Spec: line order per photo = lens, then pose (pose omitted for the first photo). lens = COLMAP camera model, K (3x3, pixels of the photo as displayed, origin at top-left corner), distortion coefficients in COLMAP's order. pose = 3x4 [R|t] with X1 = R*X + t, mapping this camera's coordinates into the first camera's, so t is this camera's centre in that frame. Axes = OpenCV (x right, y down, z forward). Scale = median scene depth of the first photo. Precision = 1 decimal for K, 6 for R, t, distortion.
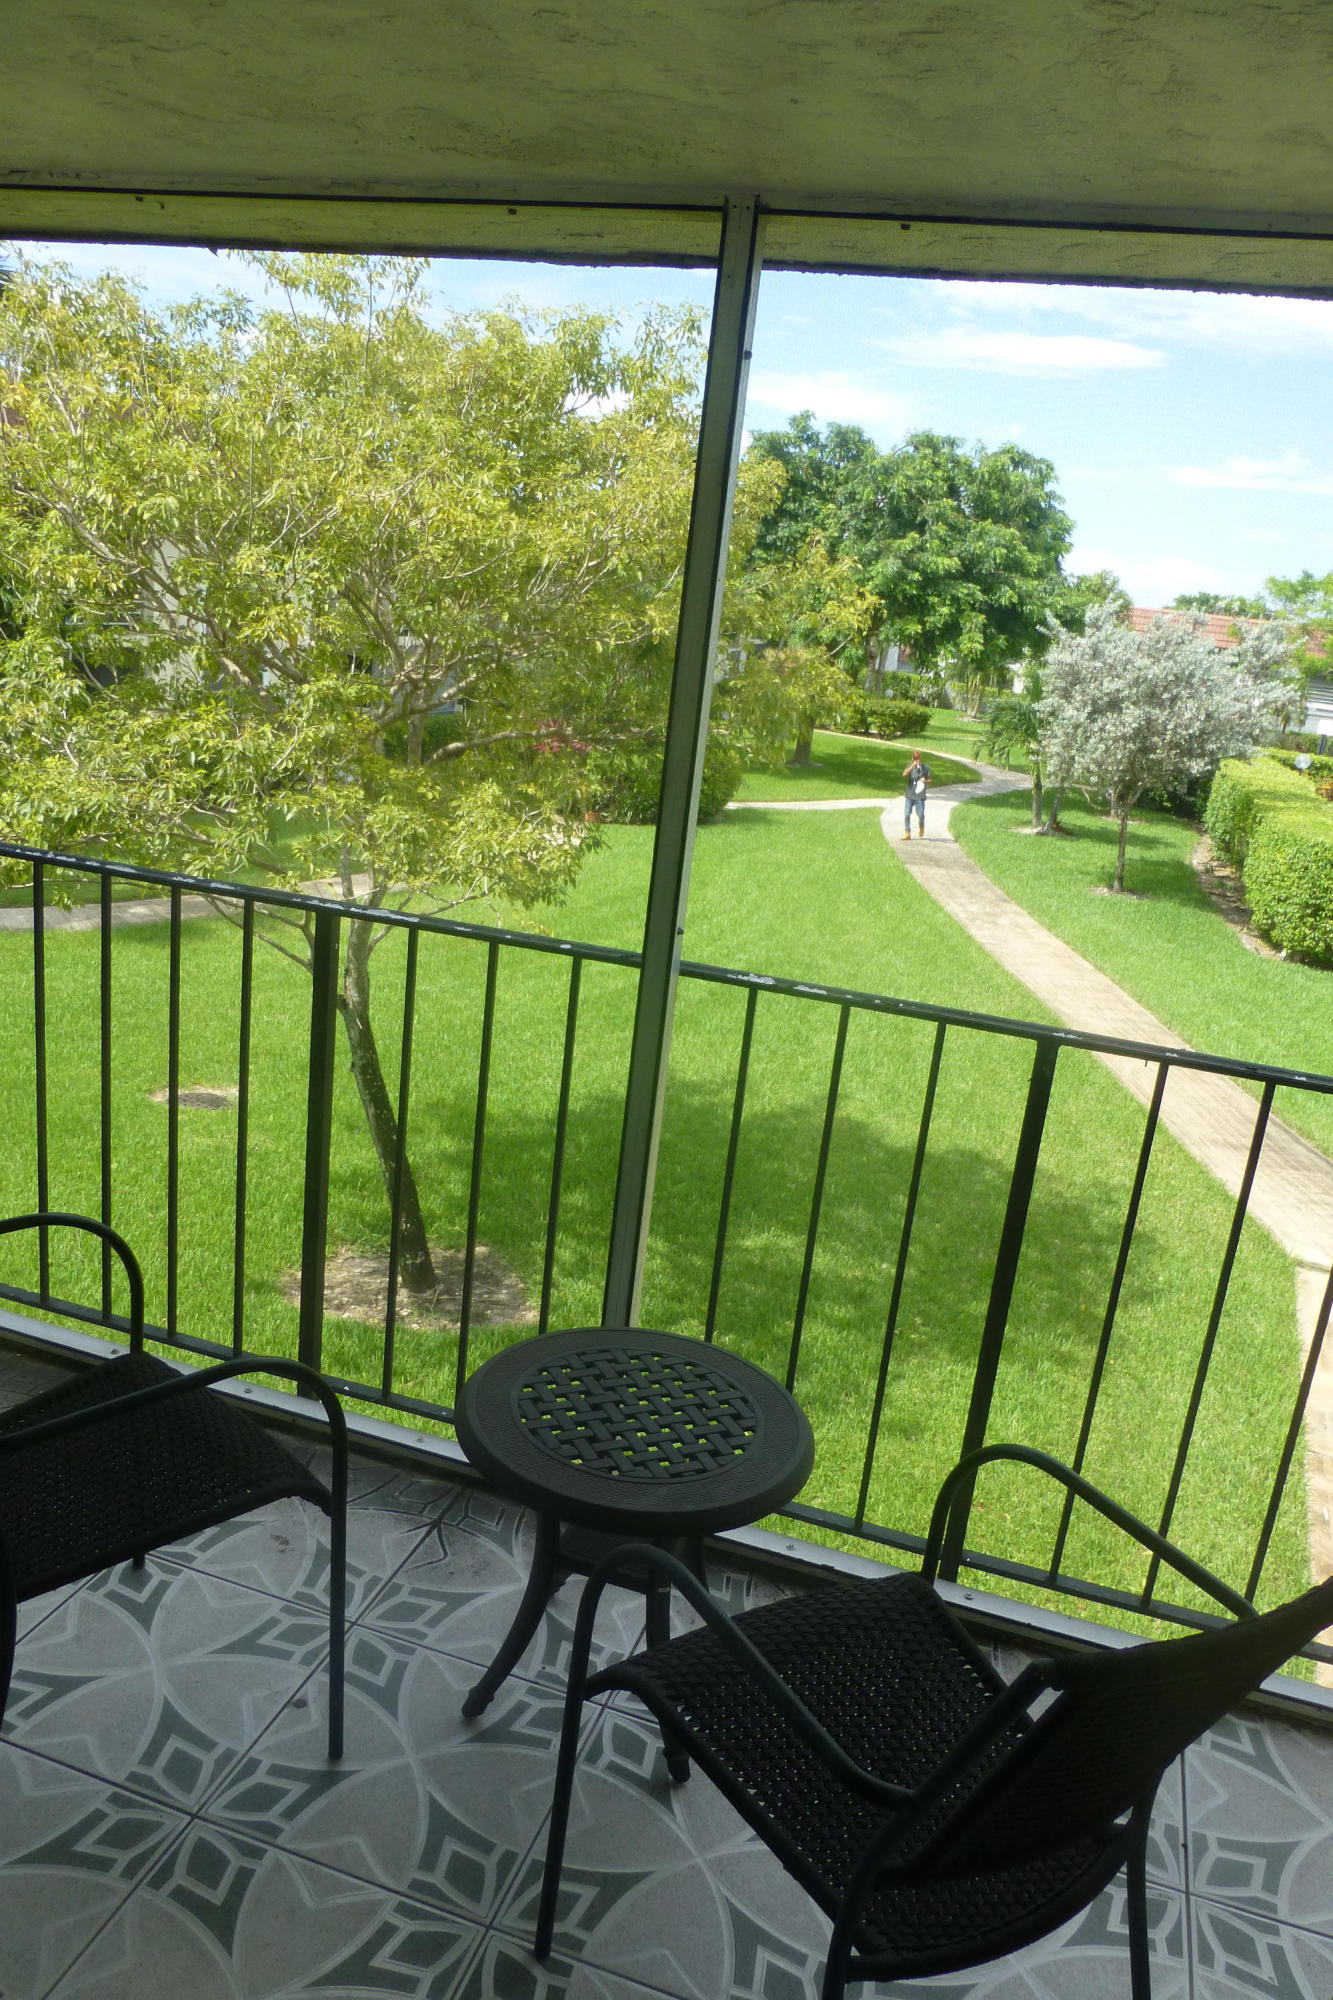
lens RADIAL K [[1448.8, 0, 662.1], [0, 1448.8, 994.7], [0, 0, 1]] dist [-0.007678, -0.012828]
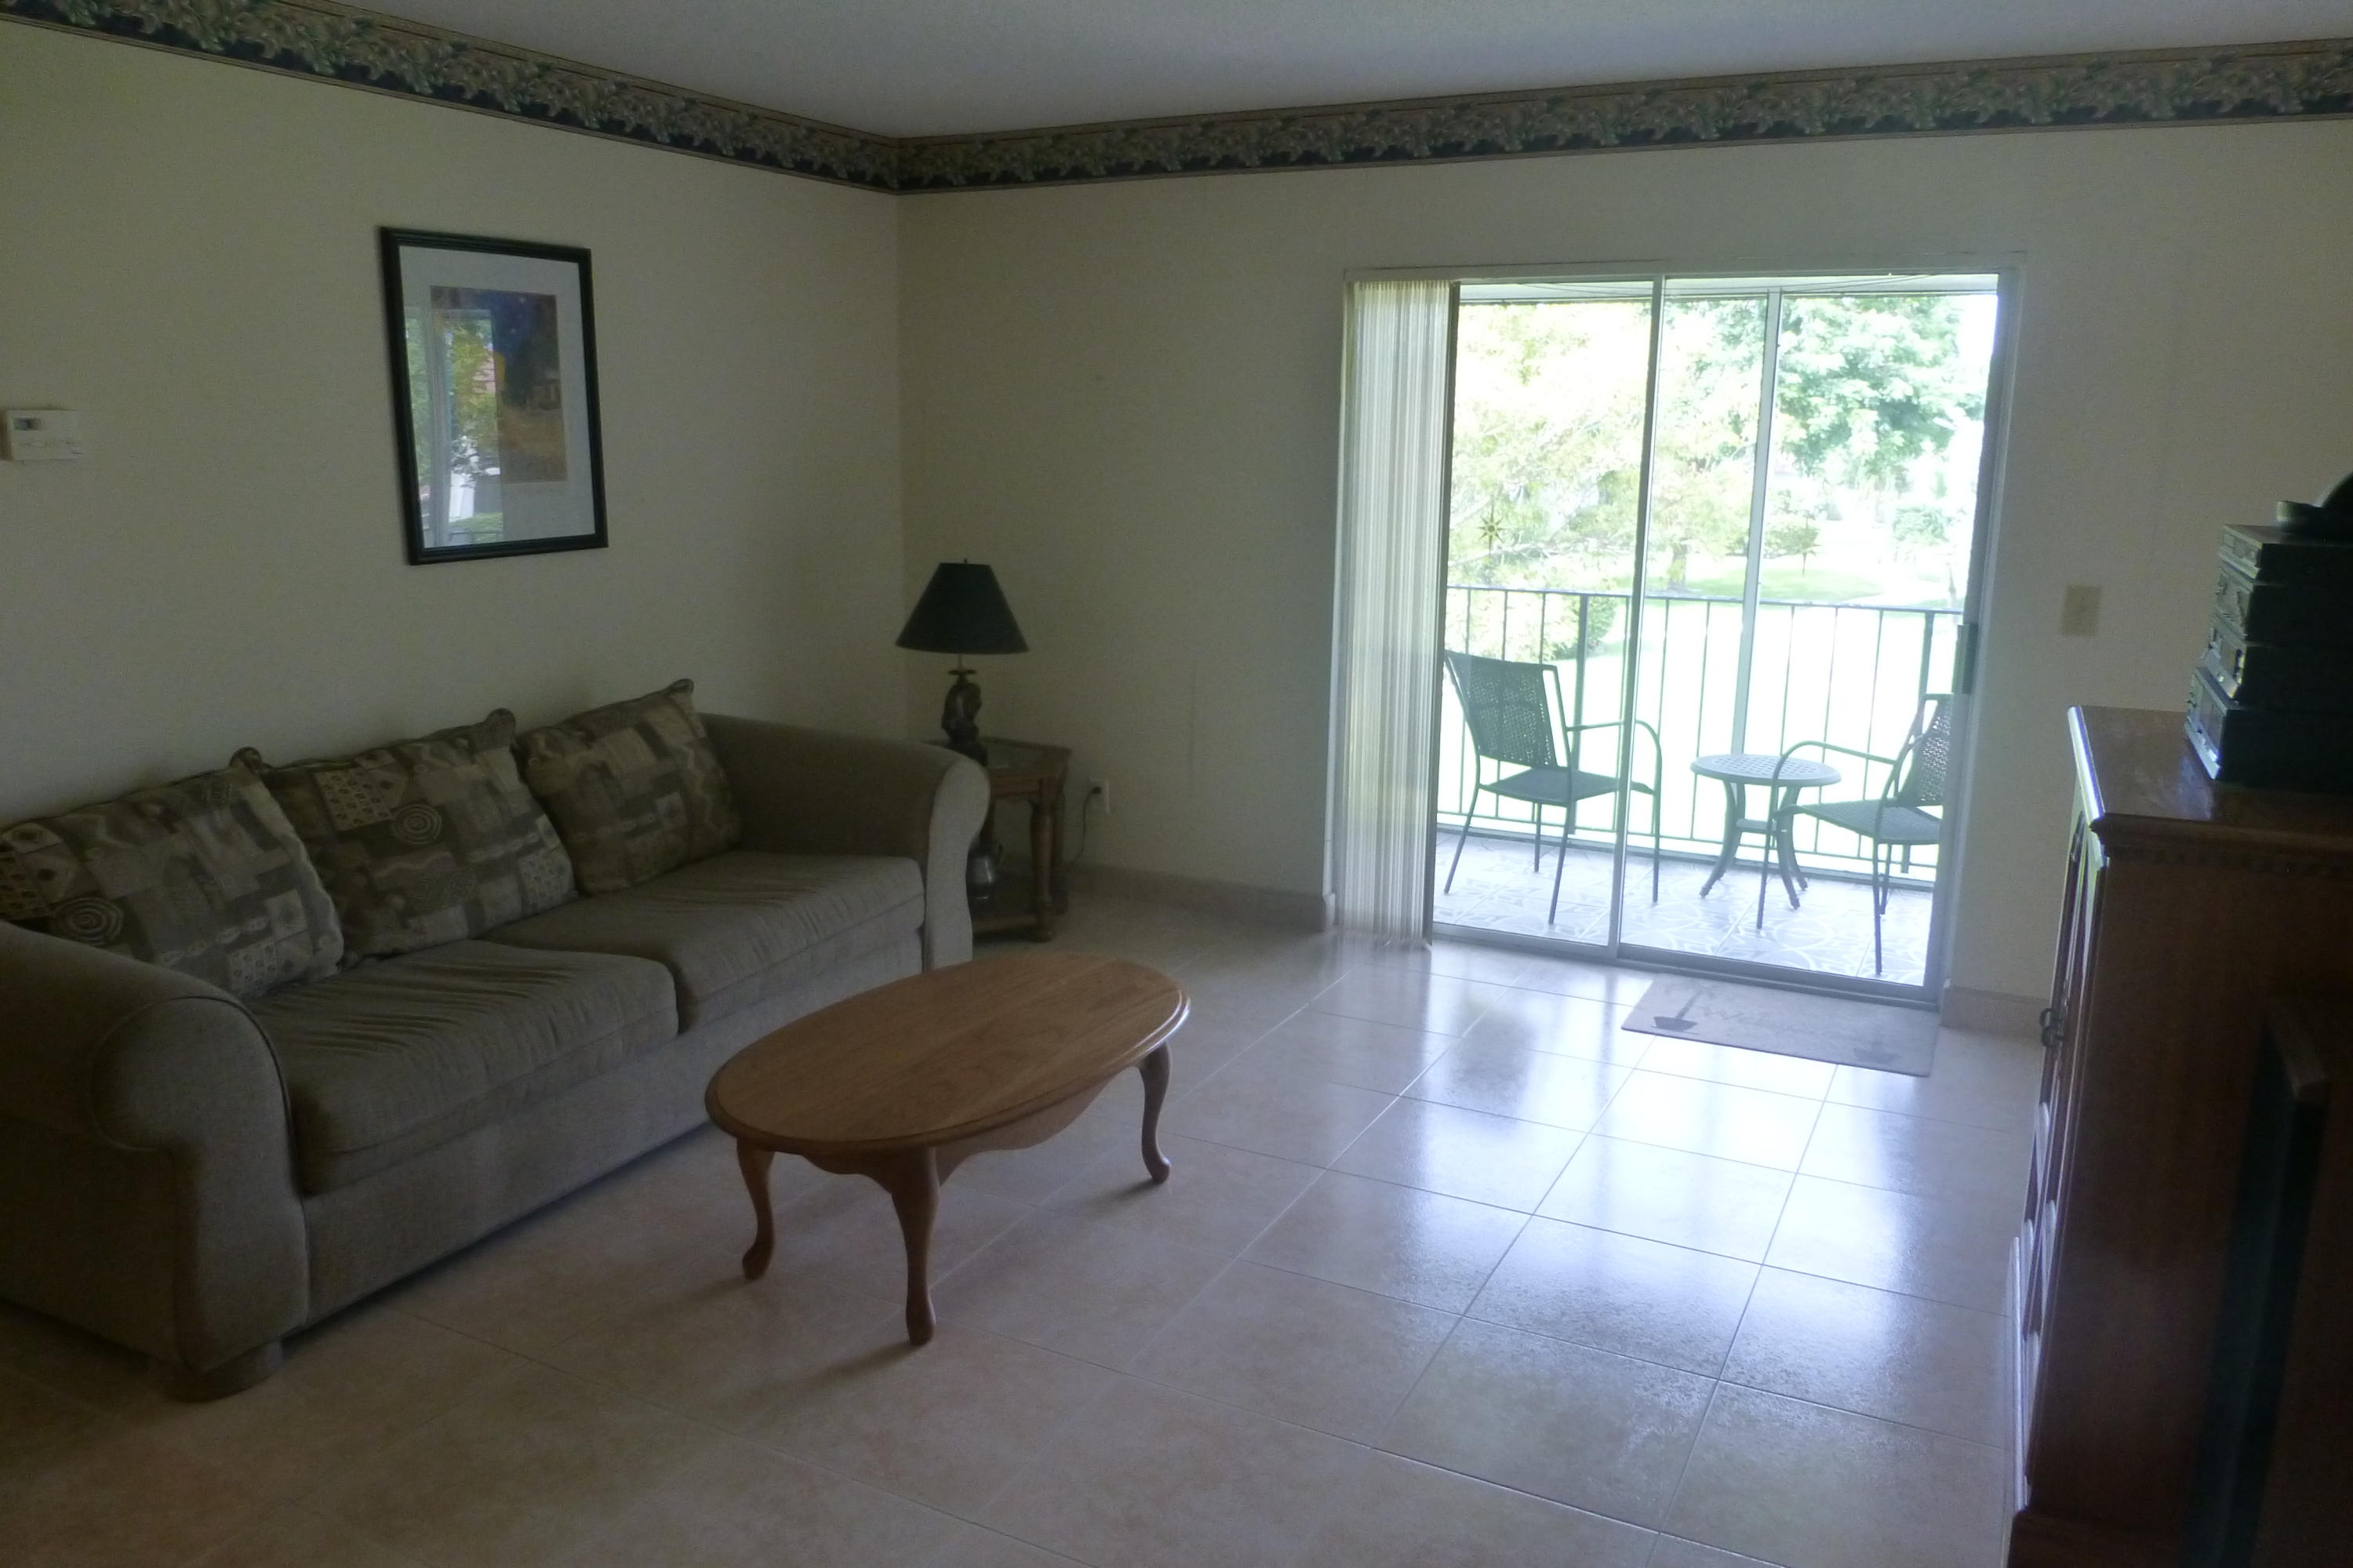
lens RADIAL K [[1704.5, 0, 1186.7], [0, 1704.5, 780.4], [0, 0, 1]] dist [-0.007678, -0.012828]
pose [[0.981919, -0.063301, -0.178406, -0.032144], [0.050568, 0.995897, -0.075041, 0.032837], [0.182424, 0.064663, 0.981091, -0.138257]]
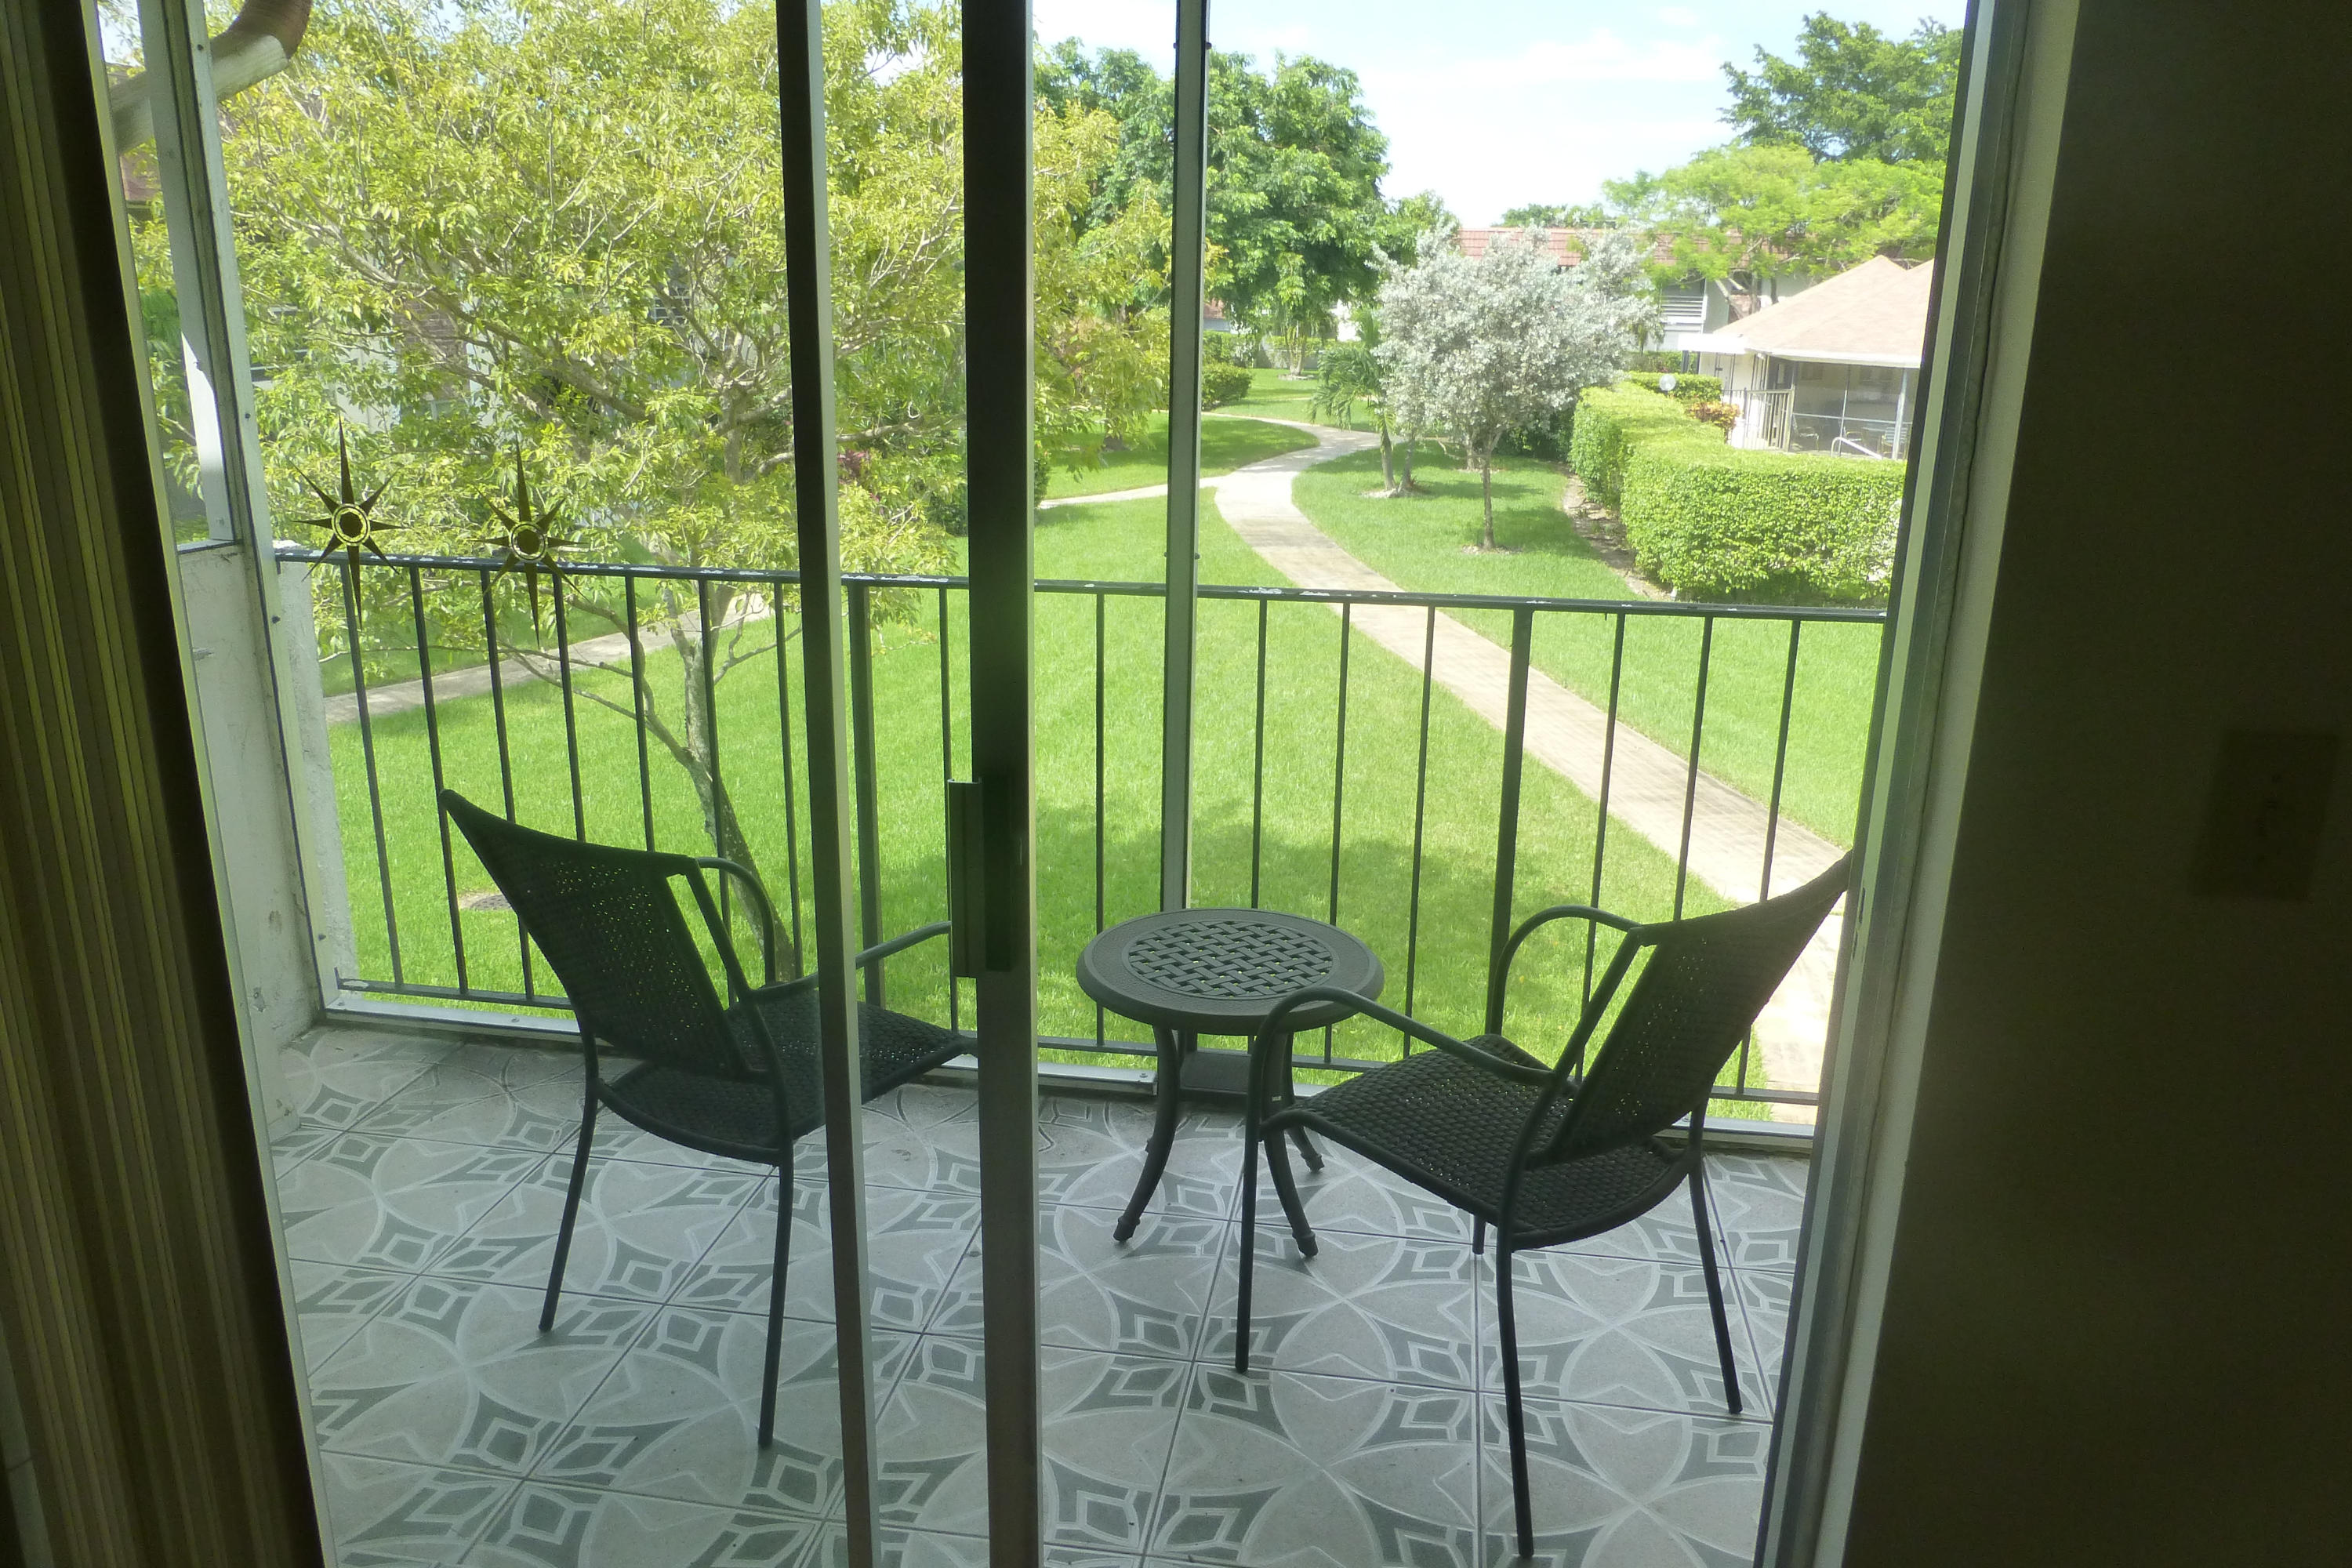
lens RADIAL K [[1702.7, 0, 1180.6], [0, 1702.7, 776.6], [0, 0, 1]] dist [-0.006709, 0.029260]
pose [[0.984163, -0.133600, 0.116510, -0.013568], [0.130361, 0.990848, 0.035031, 0.006037], [-0.120124, -0.019288, 0.992572, -0.024493]]
